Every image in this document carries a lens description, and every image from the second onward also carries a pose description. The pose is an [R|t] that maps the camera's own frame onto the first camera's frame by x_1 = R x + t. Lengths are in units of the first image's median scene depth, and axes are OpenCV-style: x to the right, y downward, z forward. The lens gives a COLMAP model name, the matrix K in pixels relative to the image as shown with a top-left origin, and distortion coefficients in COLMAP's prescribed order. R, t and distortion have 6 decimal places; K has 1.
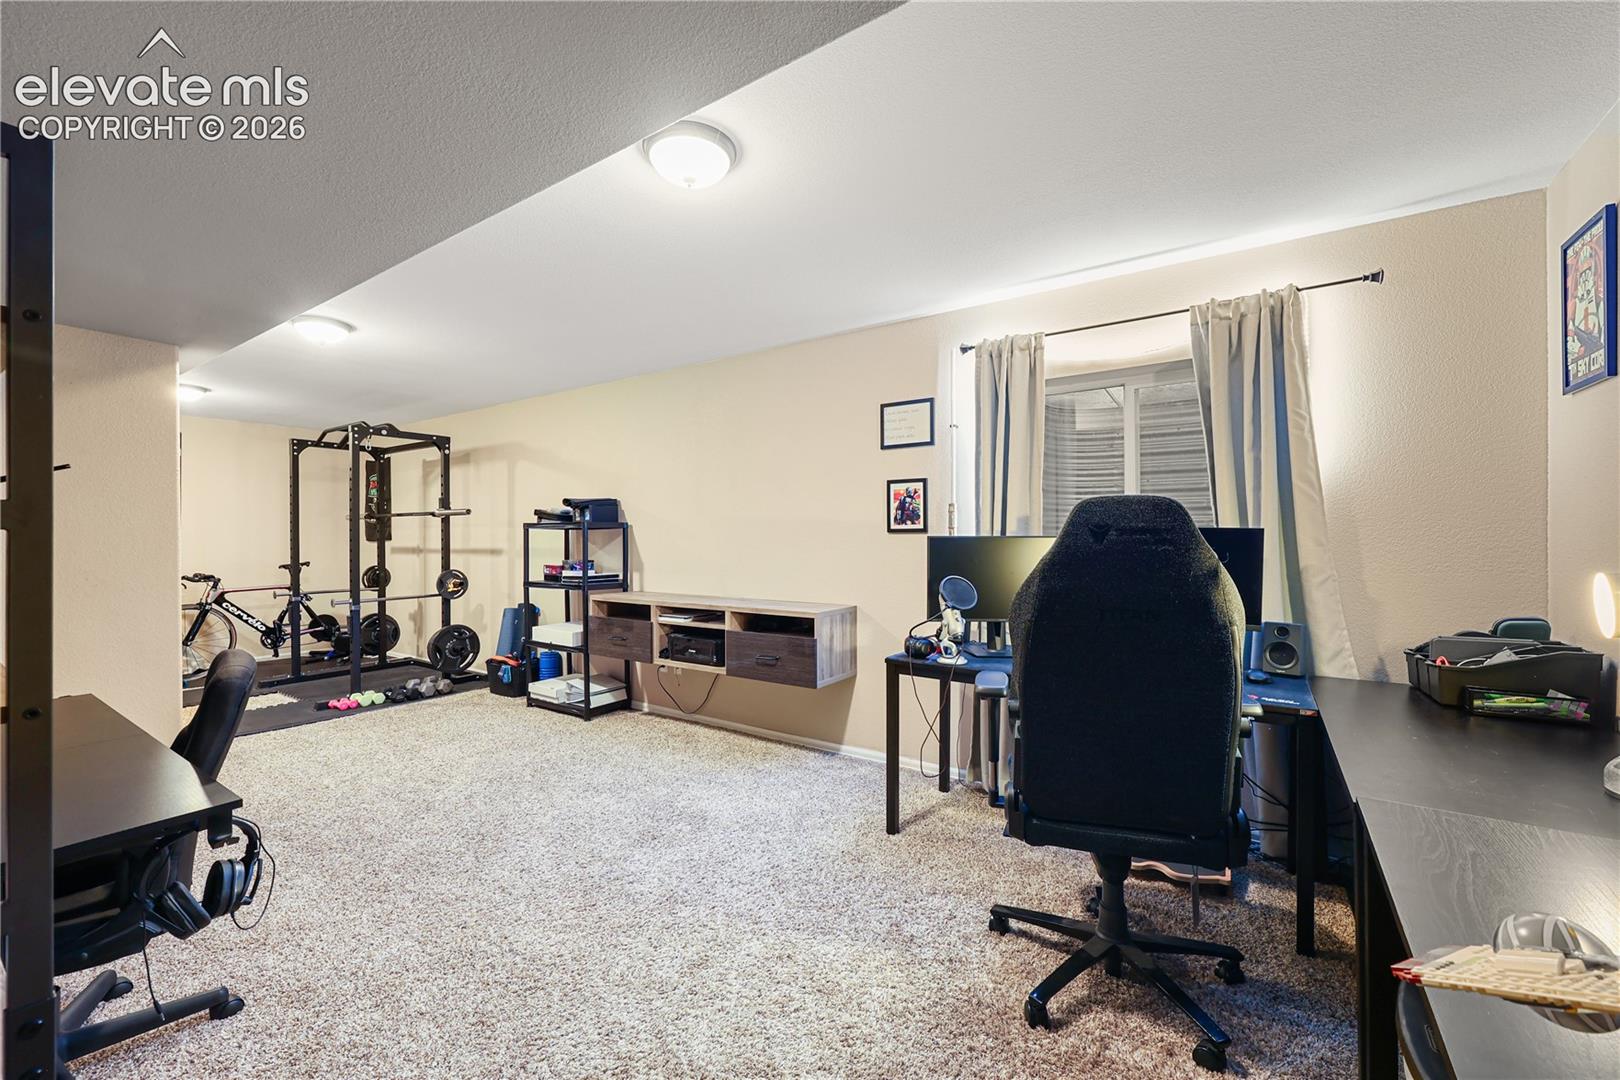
lens RADIAL K [[652.5, 0, 809.1], [0, 652.5, 532.2], [0, 0, 1]] dist [0.000009, 0.000961]
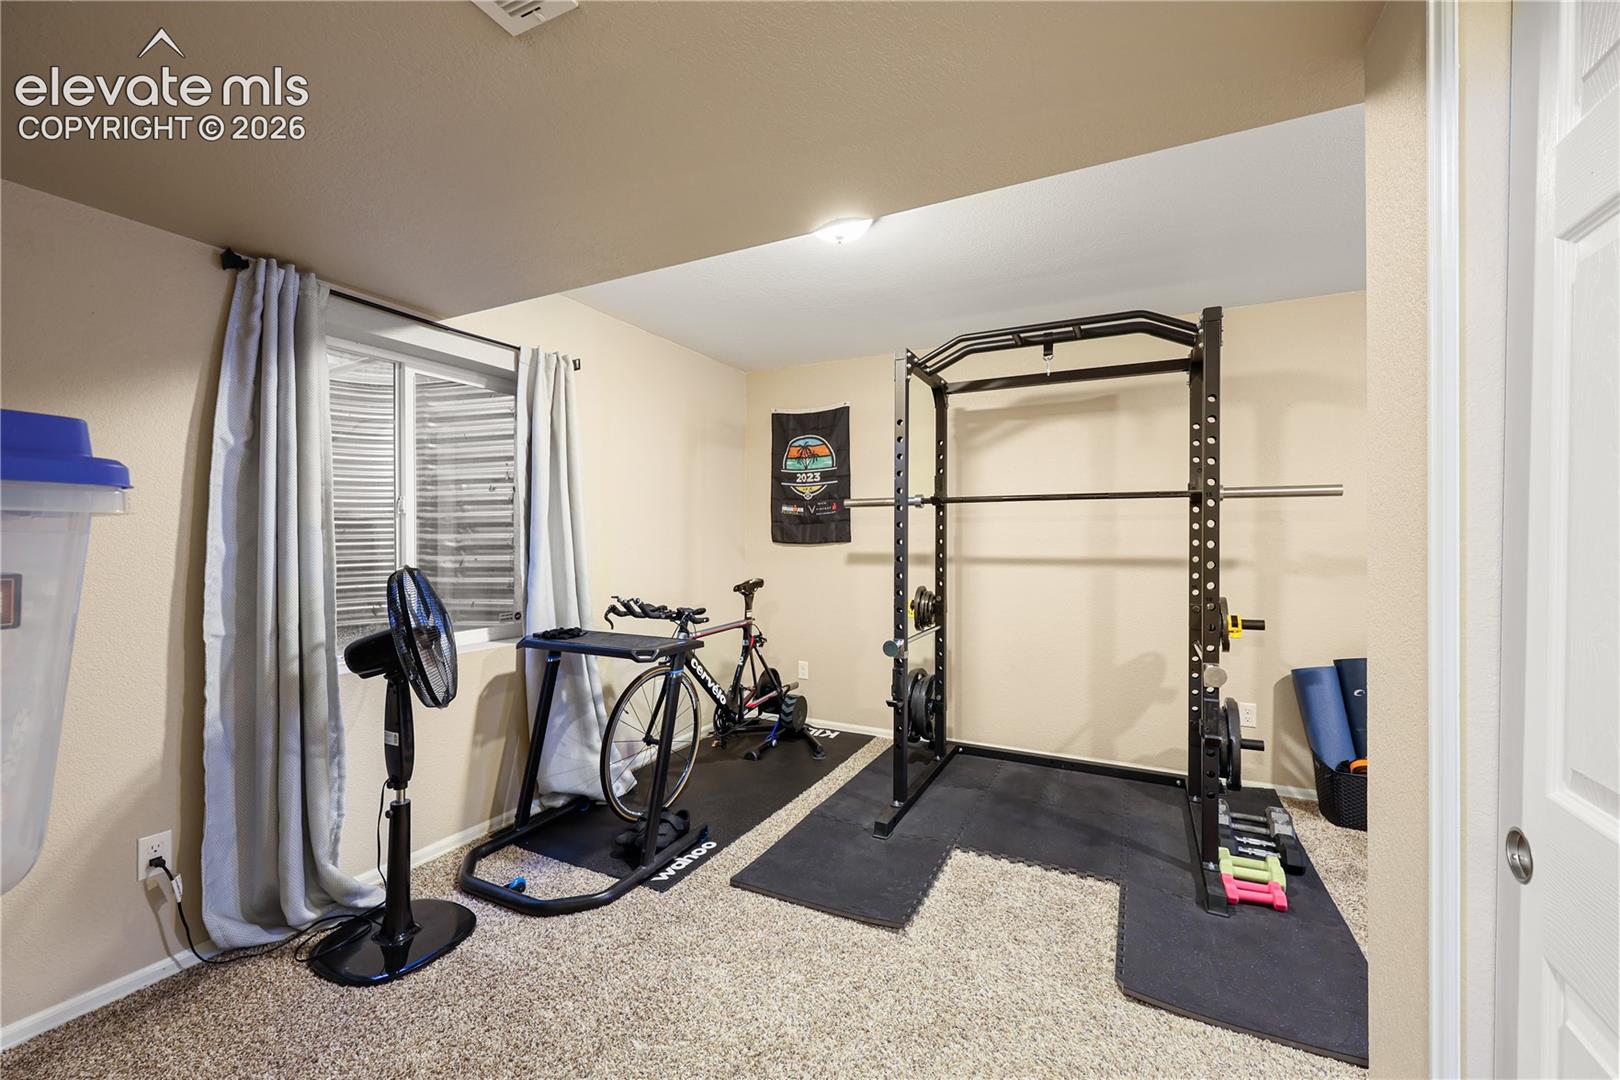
lens RADIAL K [[652.1, 0, 810.2], [0, 652.1, 544.9], [0, 0, 1]] dist [-0.006384, 0.000347]
pose [[0.995019, 0.010774, 0.099101, -0.870348], [-0.010676, 0.999942, -0.001513, 0.017241], [-0.099111, 0.000447, 0.995076, 0.477291]]
